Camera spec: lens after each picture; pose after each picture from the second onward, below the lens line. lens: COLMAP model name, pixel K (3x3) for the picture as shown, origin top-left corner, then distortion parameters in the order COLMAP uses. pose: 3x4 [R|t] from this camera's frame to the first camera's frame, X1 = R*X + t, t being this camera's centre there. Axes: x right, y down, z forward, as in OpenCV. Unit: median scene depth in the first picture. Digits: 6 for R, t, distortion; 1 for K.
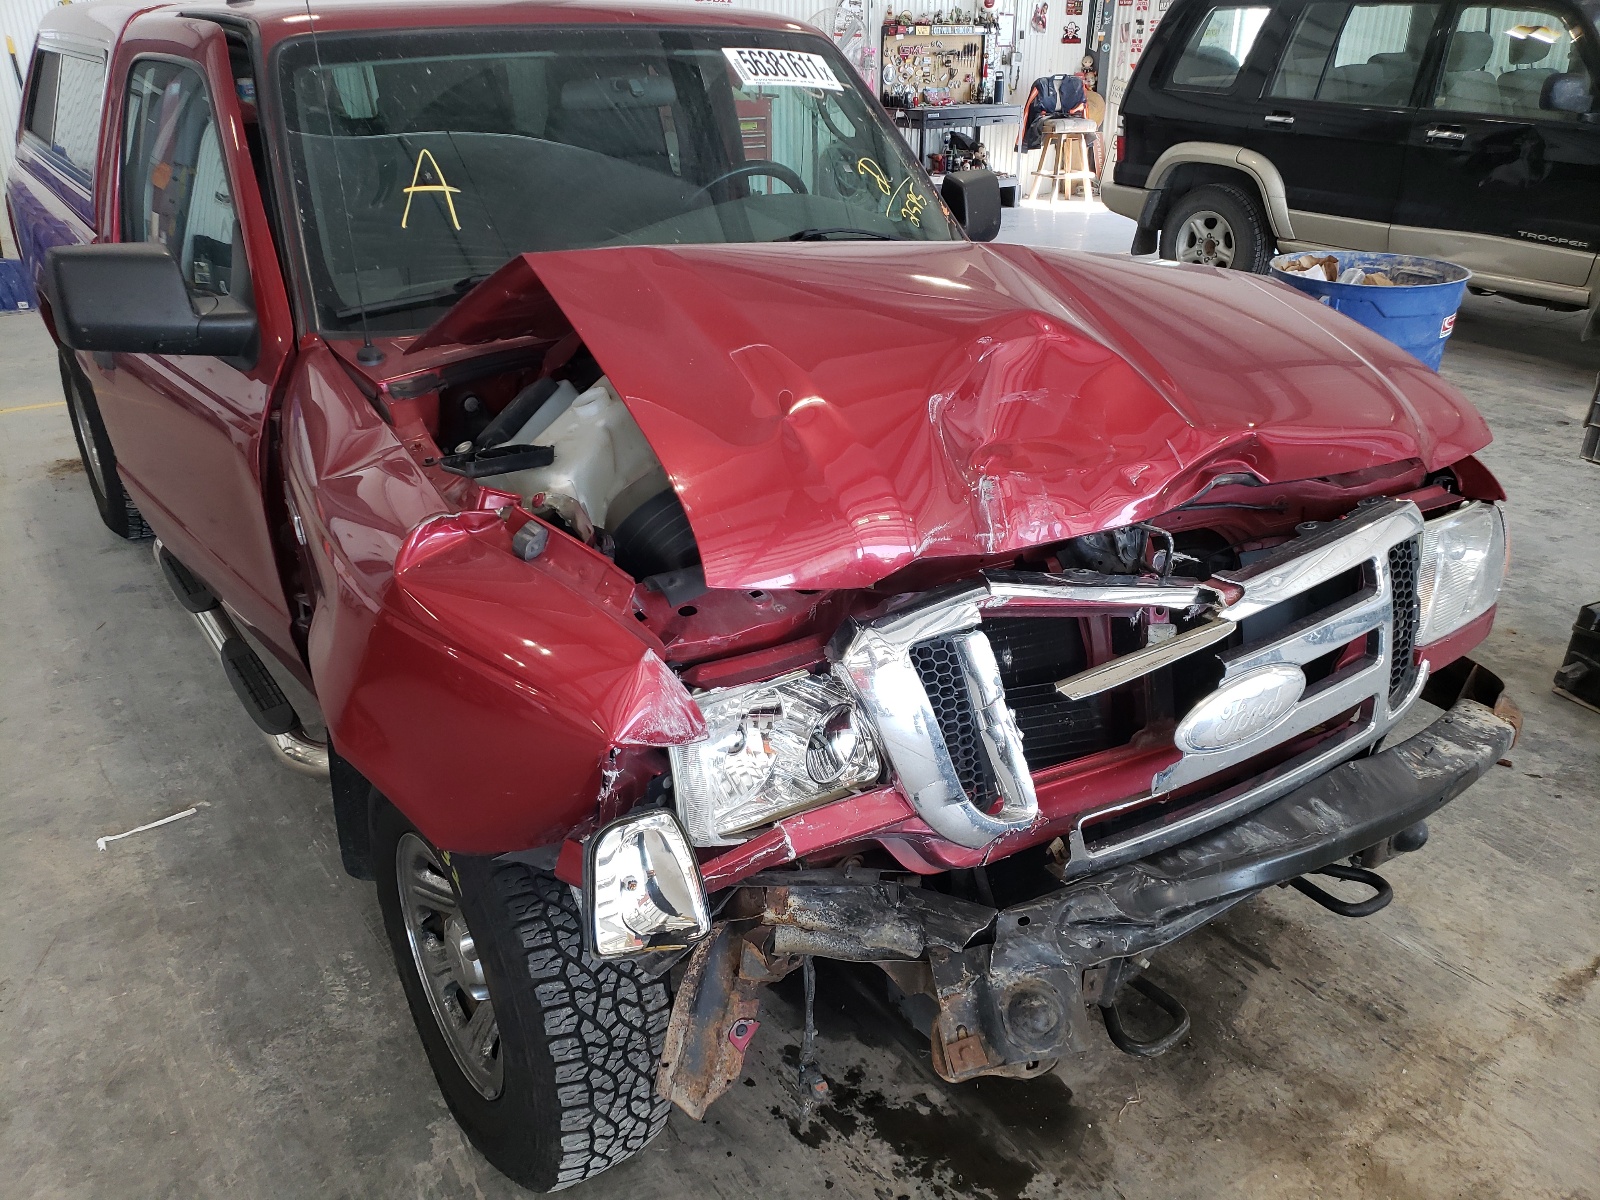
lens RADIAL K [[1245.2, 0, 786.6], [0, 1245.2, 595.8], [0, 0, 1]] dist [0.058312, -0.048964]
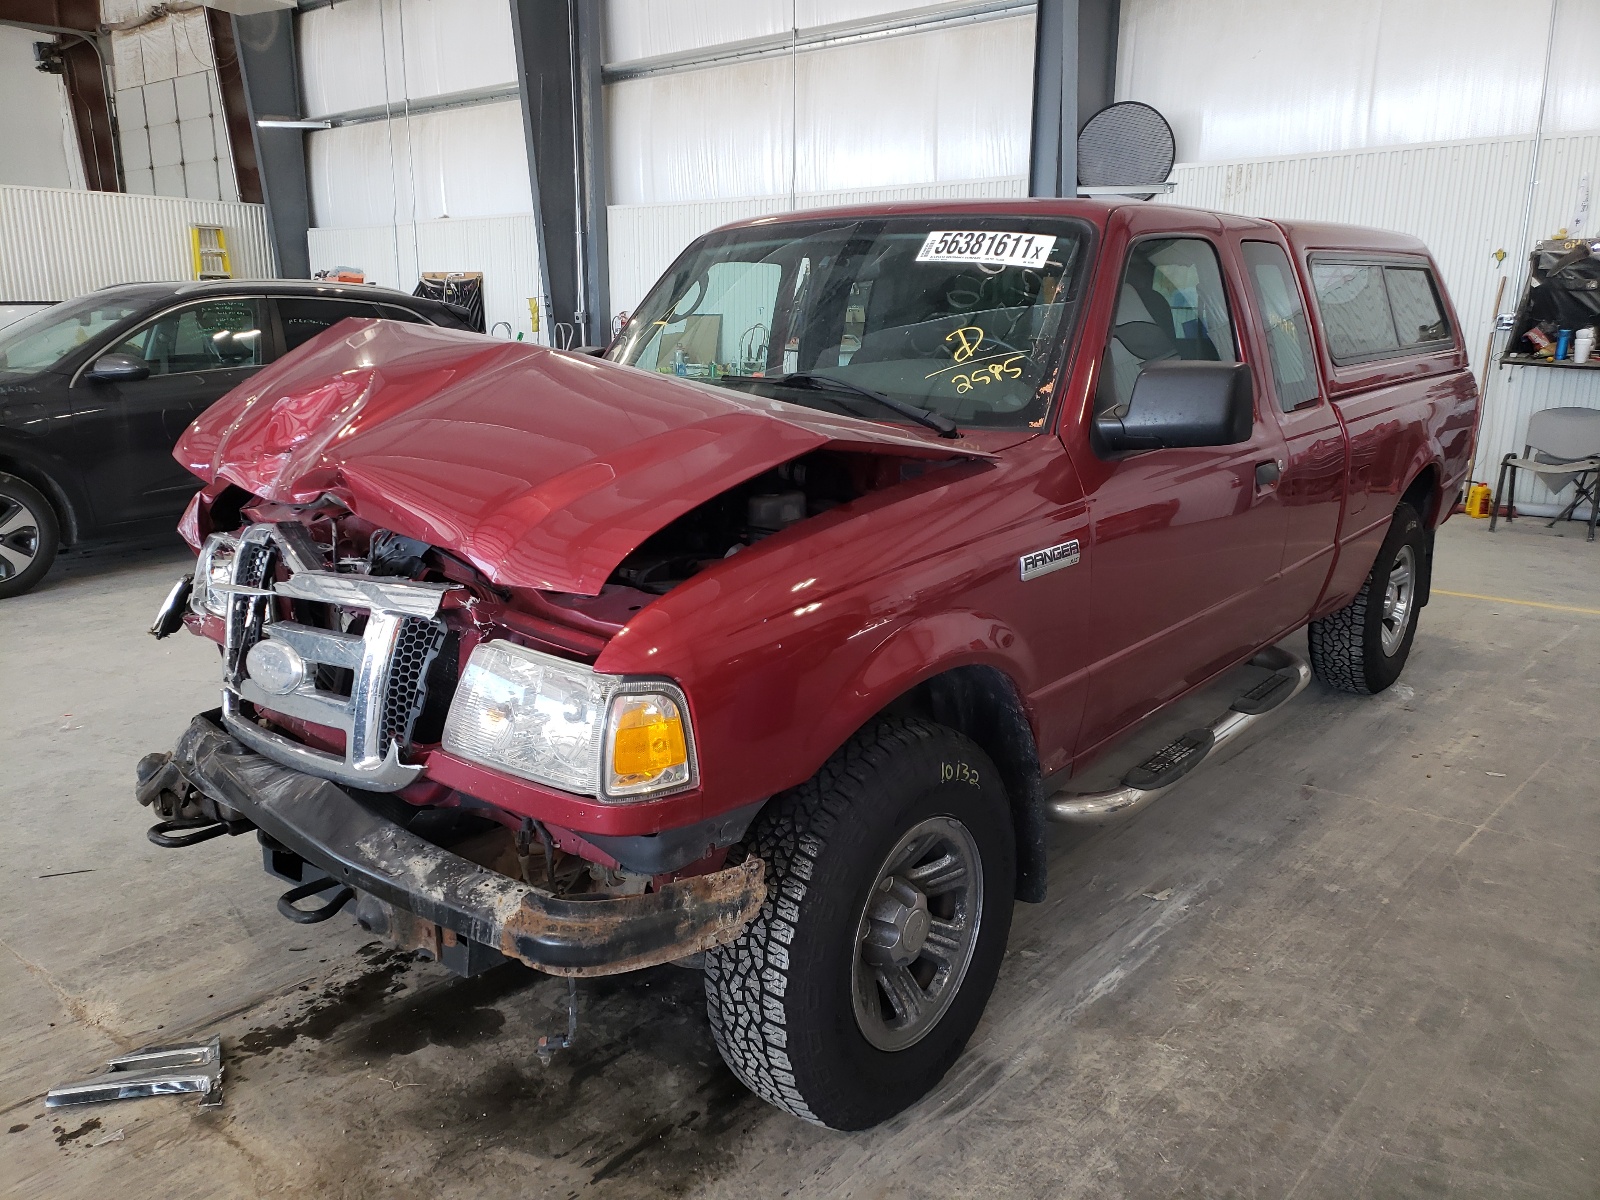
lens RADIAL K [[1245.2, 0, 791.7], [0, 1245.2, 600.7], [0, 0, 1]] dist [0.058312, -0.048964]
pose [[0.263392, 0.228132, -0.937326, 1.343036], [-0.406763, 0.907302, 0.106523, -0.256889], [0.874739, 0.353213, 0.331771, 0.800376]]
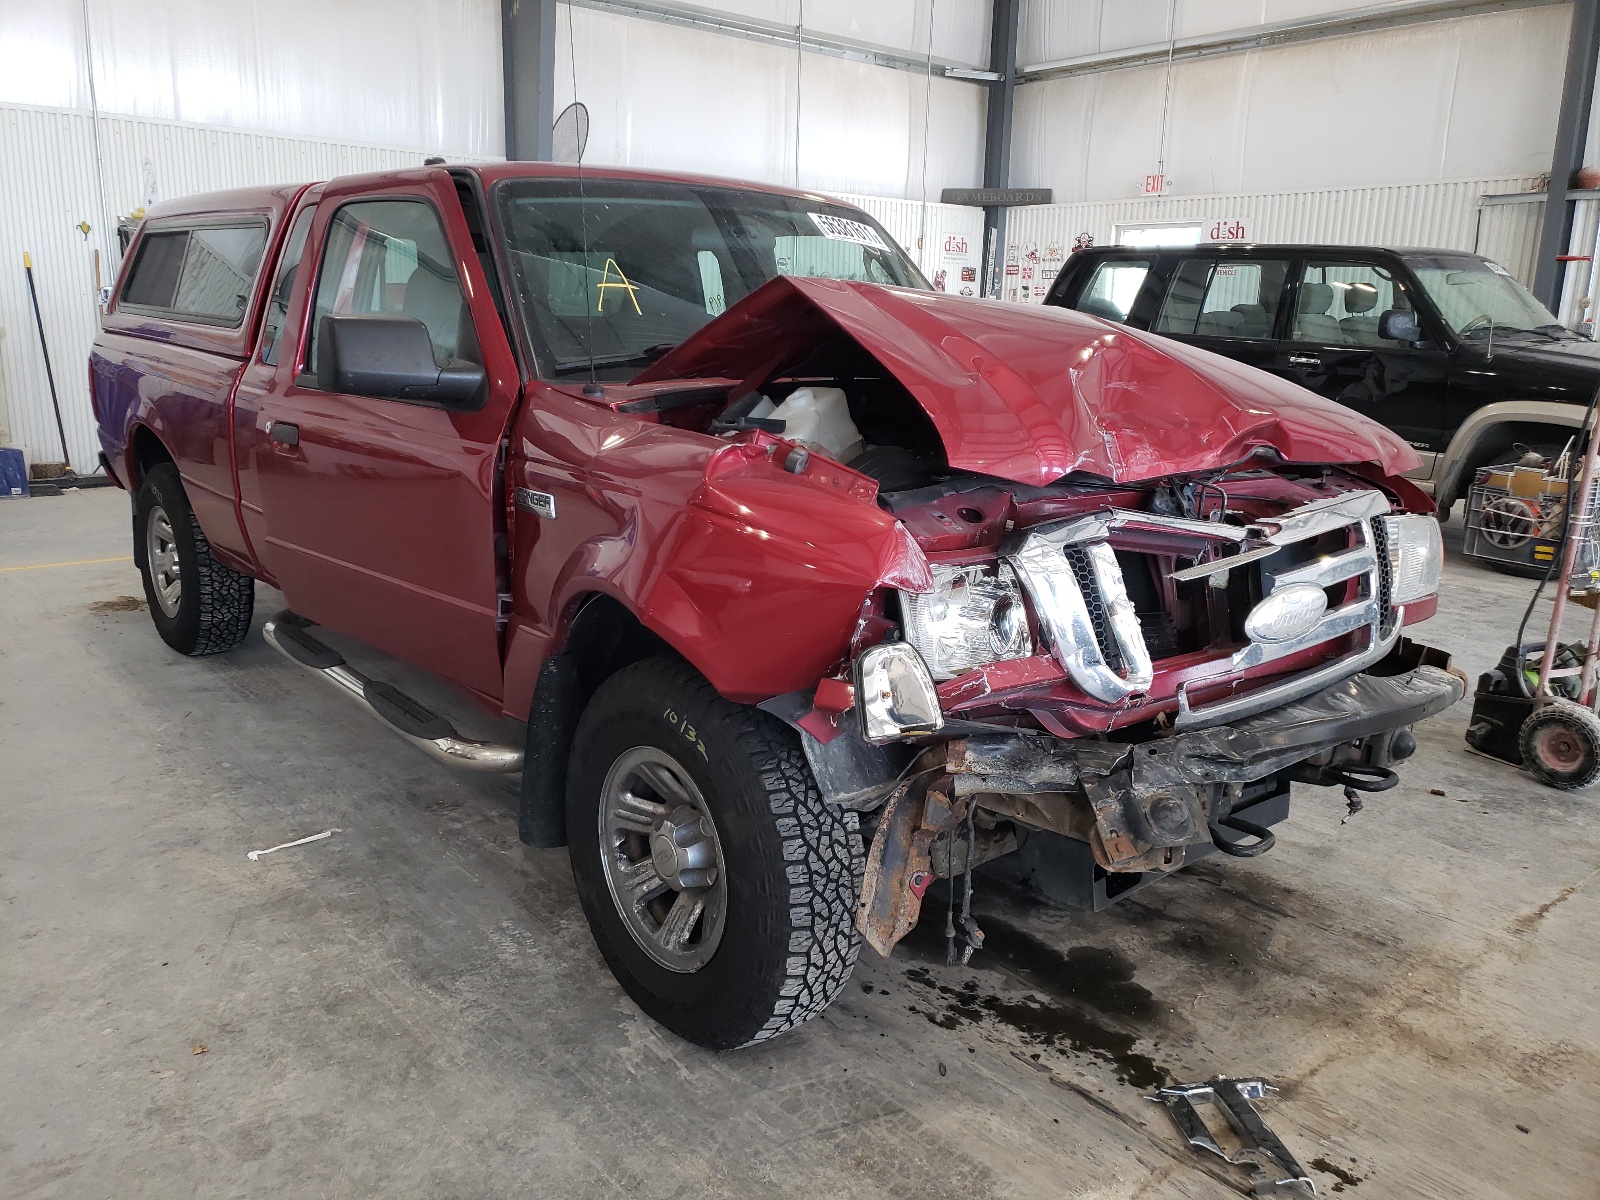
lens RADIAL K [[1245.2, 0, 791.2], [0, 1245.2, 590.5], [0, 0, 1]] dist [0.058312, -0.048964]
pose [[0.995199, 0.006130, 0.097683, -0.241706], [0.014164, 0.978510, -0.205712, 0.268068], [-0.096844, 0.206108, 0.973725, -0.221368]]
